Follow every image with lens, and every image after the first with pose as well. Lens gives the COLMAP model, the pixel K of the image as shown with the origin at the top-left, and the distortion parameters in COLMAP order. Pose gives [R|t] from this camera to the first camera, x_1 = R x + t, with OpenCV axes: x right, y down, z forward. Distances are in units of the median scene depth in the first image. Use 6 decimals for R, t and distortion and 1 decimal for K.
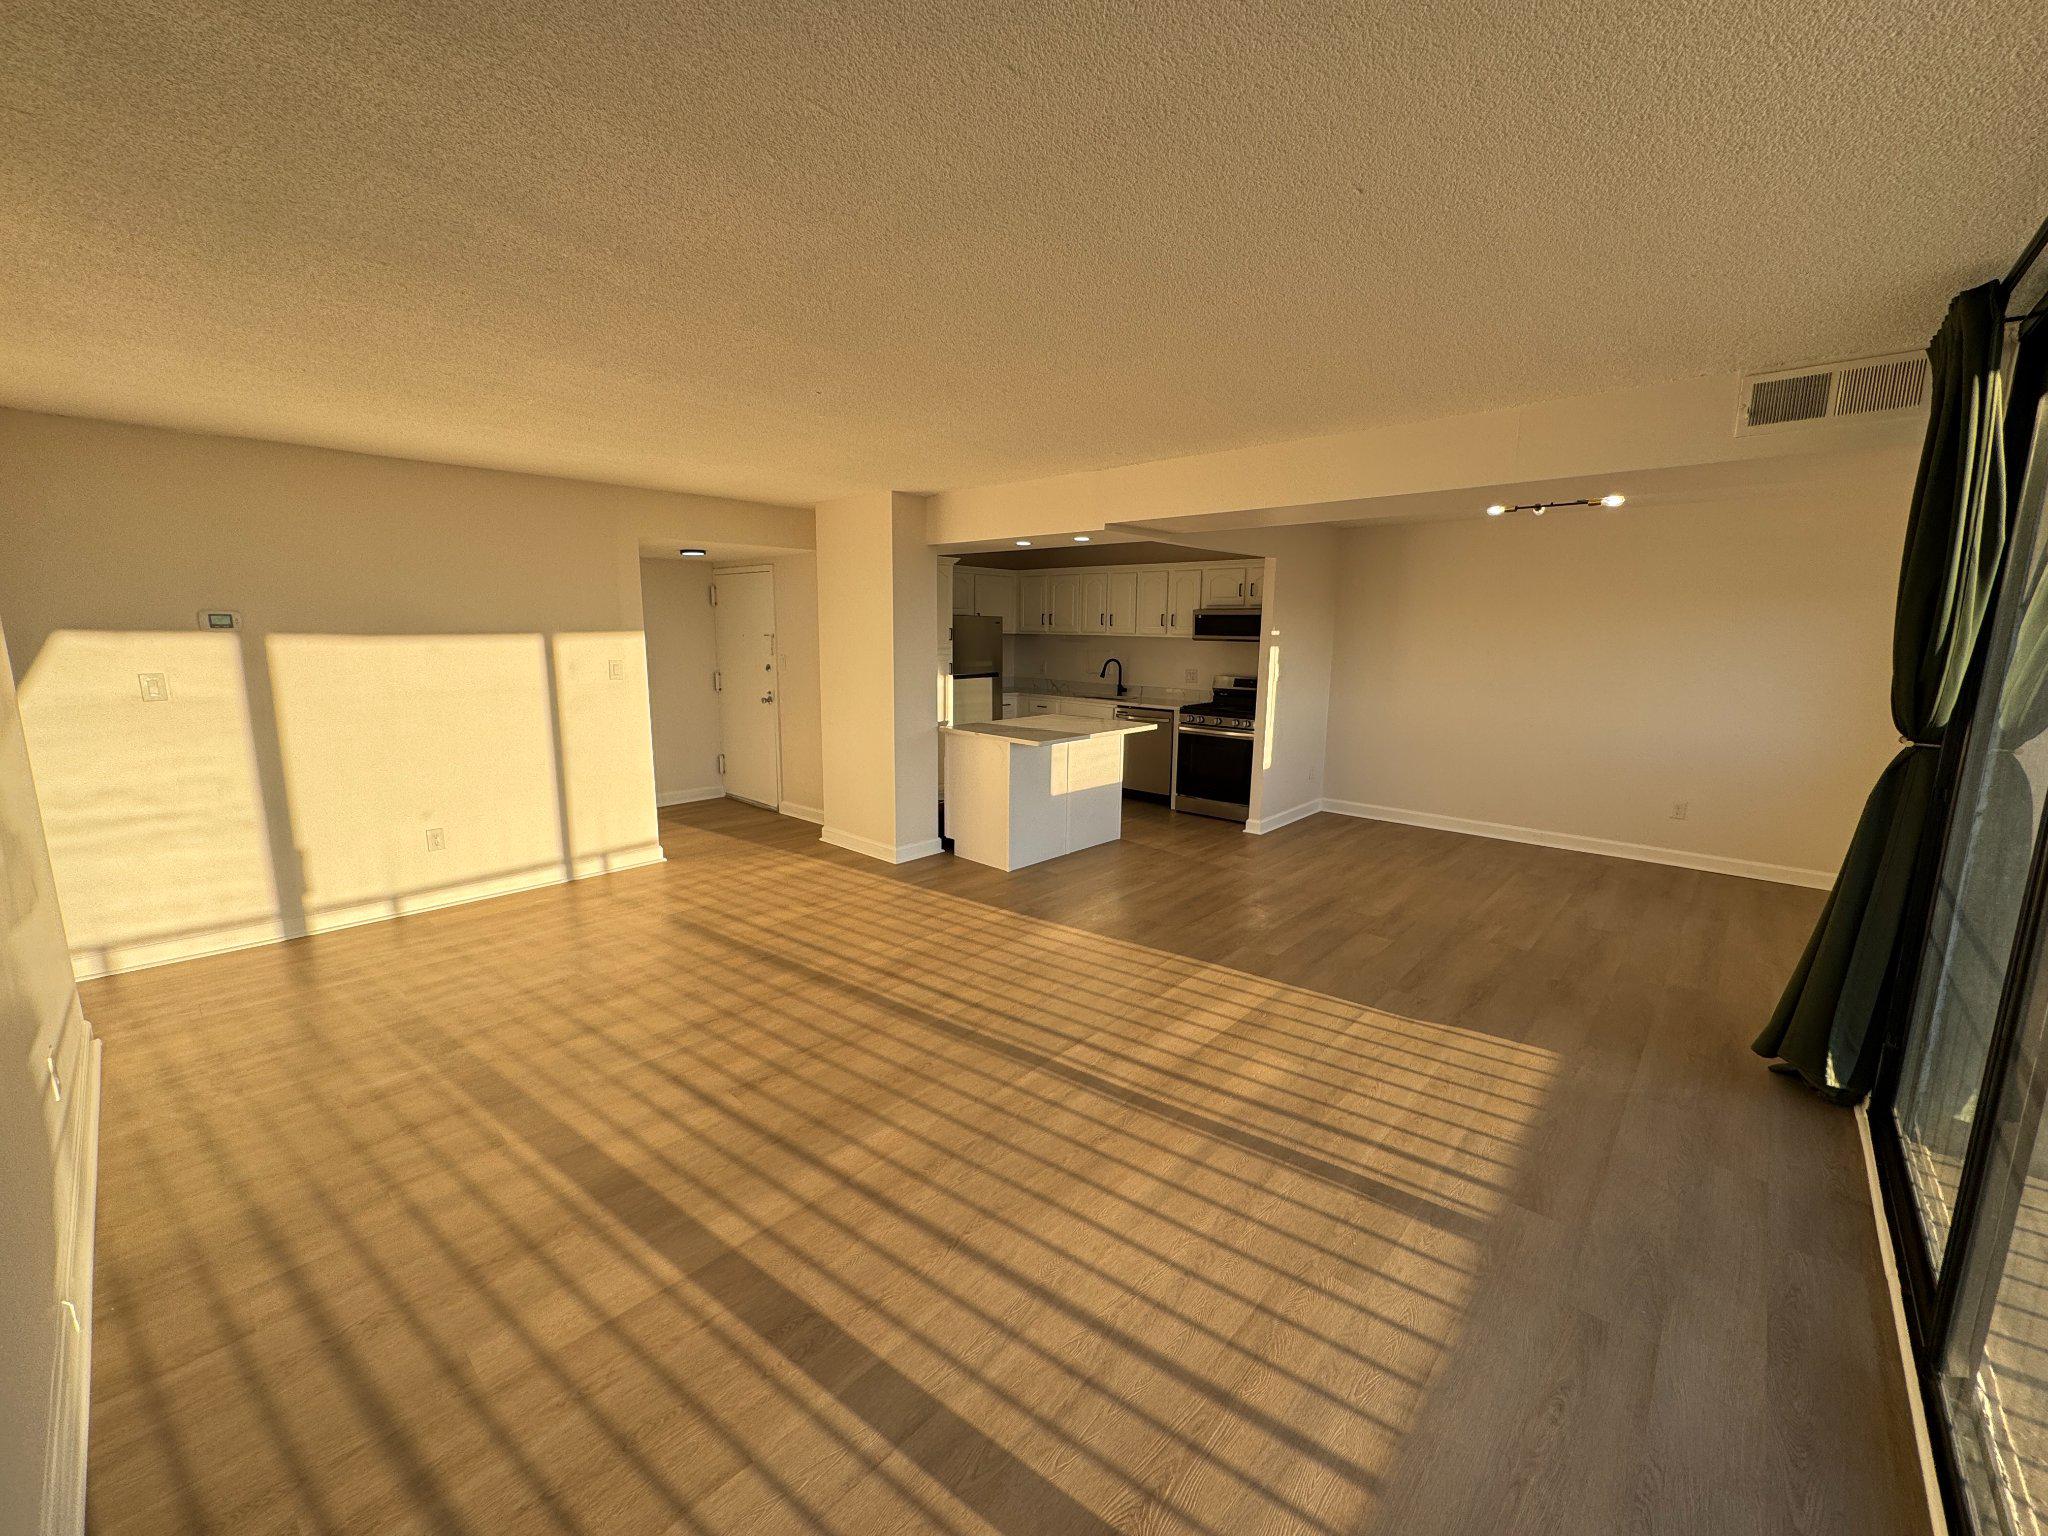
lens RADIAL K [[810.9, 0, 1024.0], [0, 810.9, 768.0], [0, 0, 1]] dist [-0.000369, -0.000080]
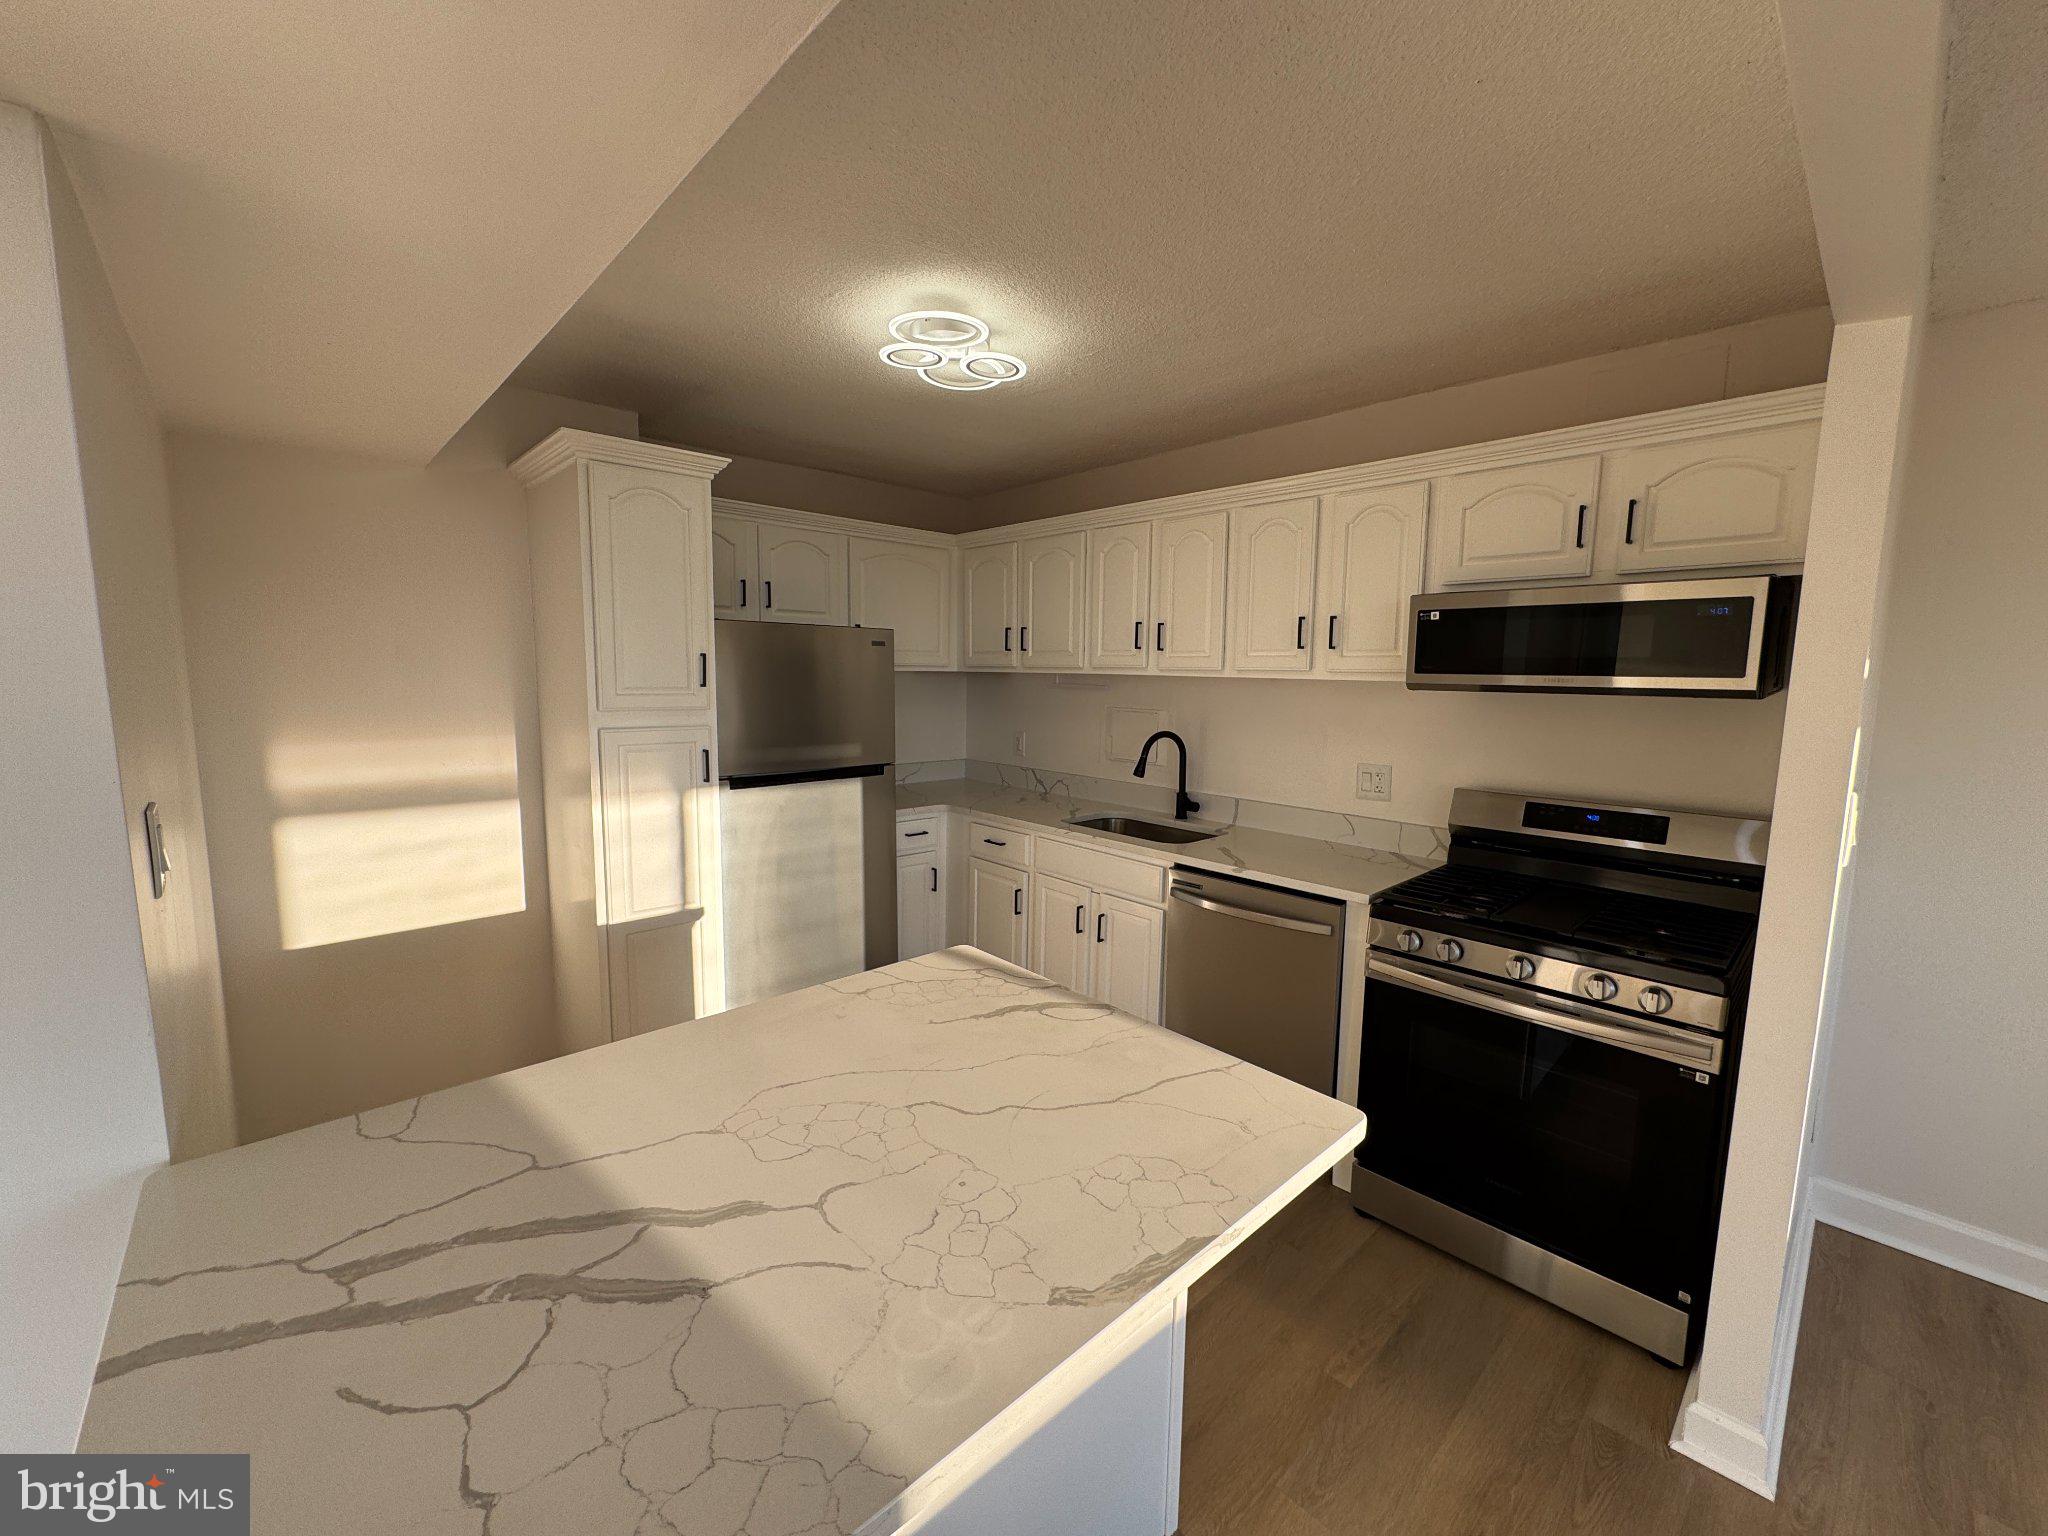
lens RADIAL K [[810.9, 0, 1024.0], [0, 810.9, 768.0], [0, 0, 1]] dist [-0.000369, -0.000080]
pose [[0.996954, 0.008051, -0.077571, 0.147070], [-0.011962, 0.998673, -0.050082, -0.197860], [0.077065, 0.050858, 0.995728, 1.223752]]
